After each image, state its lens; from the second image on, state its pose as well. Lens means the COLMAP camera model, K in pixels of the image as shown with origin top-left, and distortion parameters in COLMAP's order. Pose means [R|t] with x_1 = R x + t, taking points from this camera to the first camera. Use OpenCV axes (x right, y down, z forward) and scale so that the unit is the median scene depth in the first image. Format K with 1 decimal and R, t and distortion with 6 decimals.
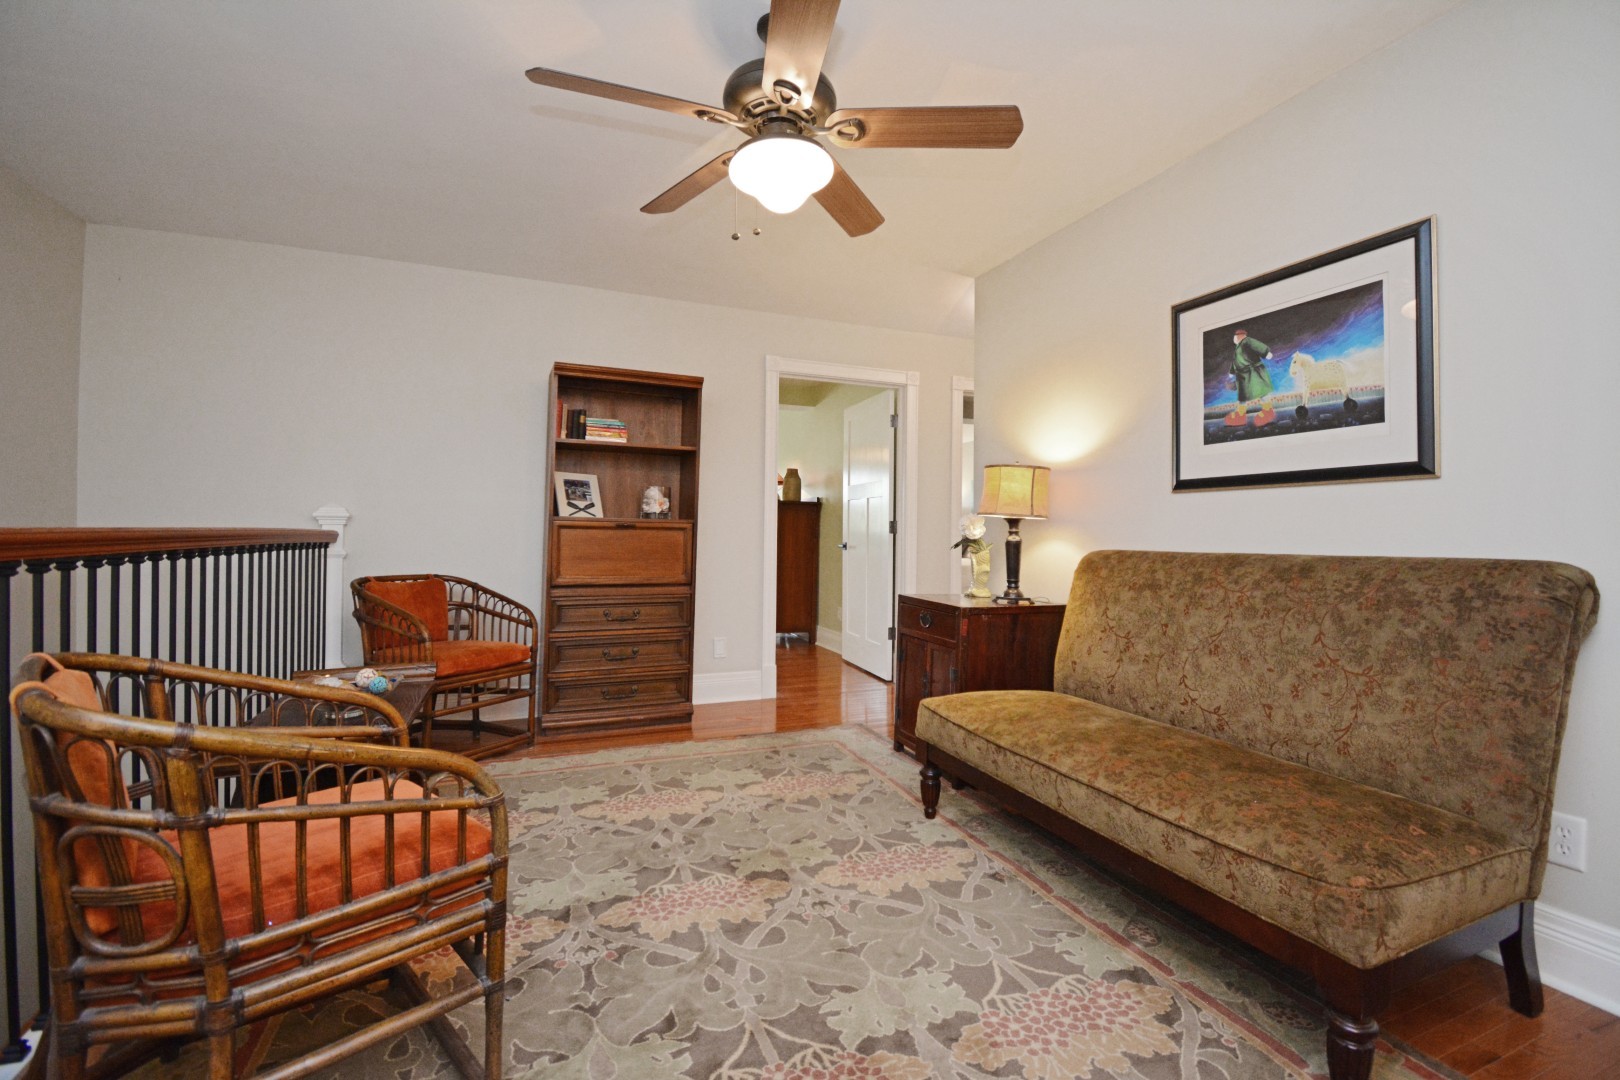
lens RADIAL K [[711.0, 0, 816.8], [0, 711.0, 521.4], [0, 0, 1]] dist [0.014248, -0.021050]
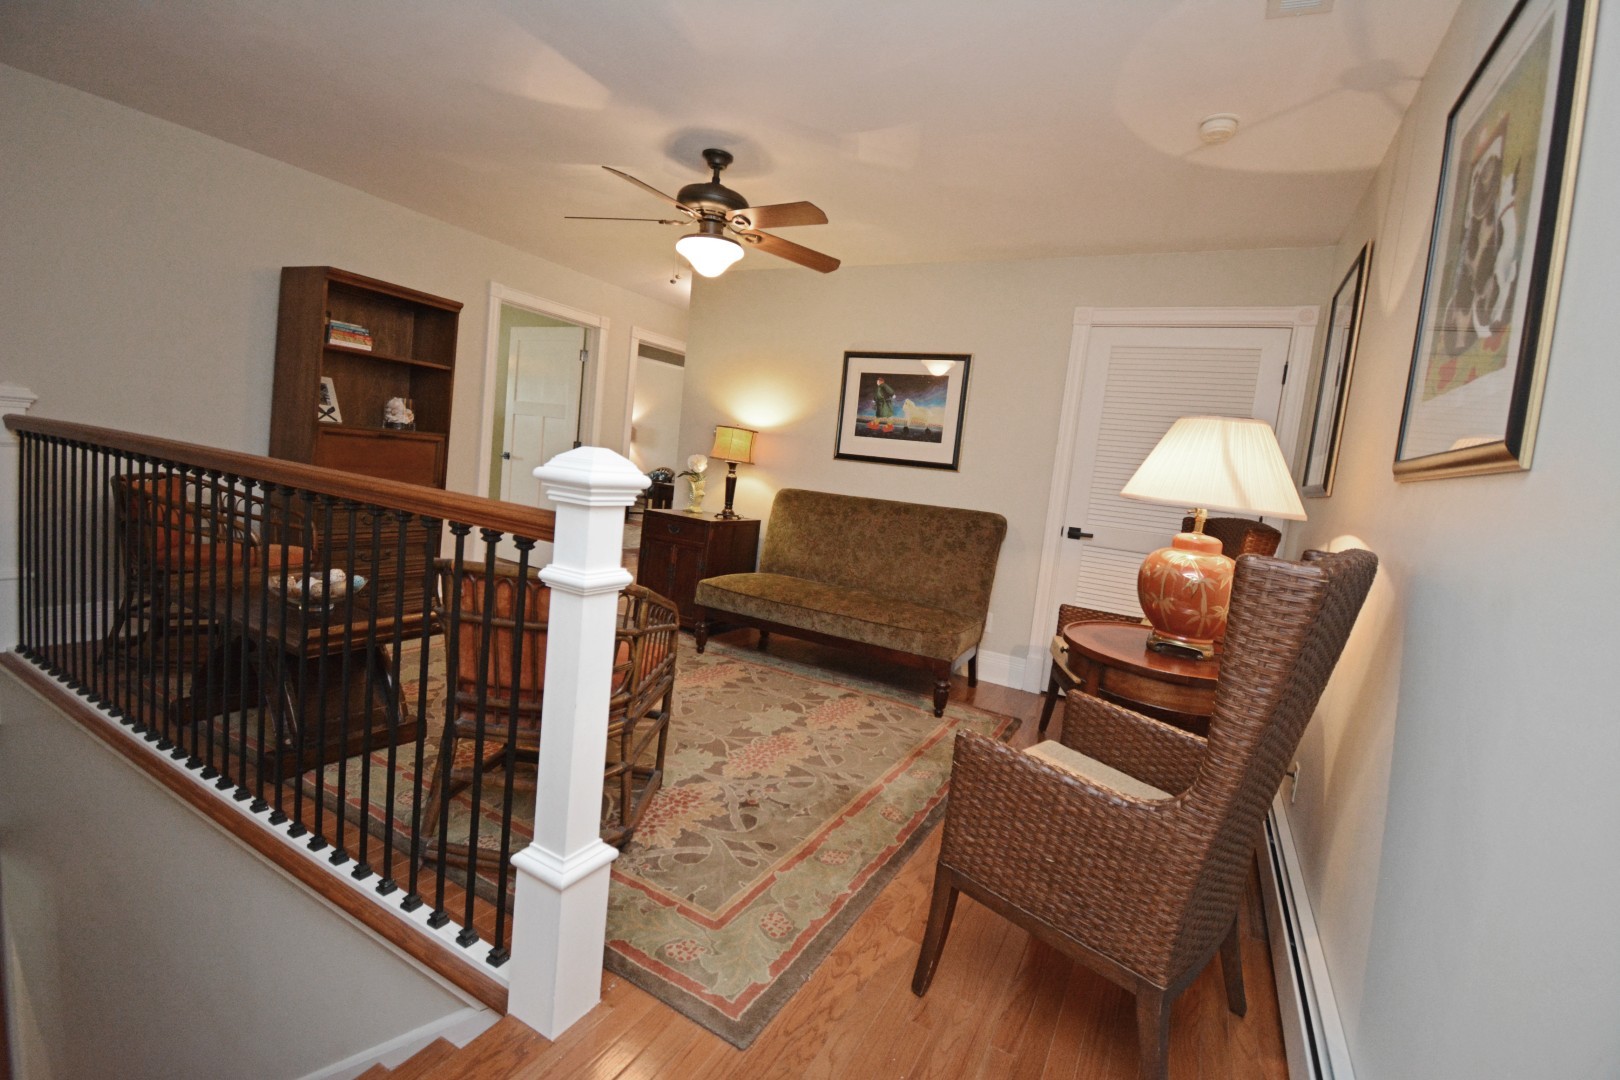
lens RADIAL K [[711.0, 0, 816.8], [0, 711.0, 521.4], [0, 0, 1]] dist [0.014248, -0.021050]
pose [[0.764323, 0.015526, 0.644647, -0.712969], [-0.107655, 0.988752, 0.103828, -0.072334], [-0.635783, -0.148758, 0.757397, -0.348452]]
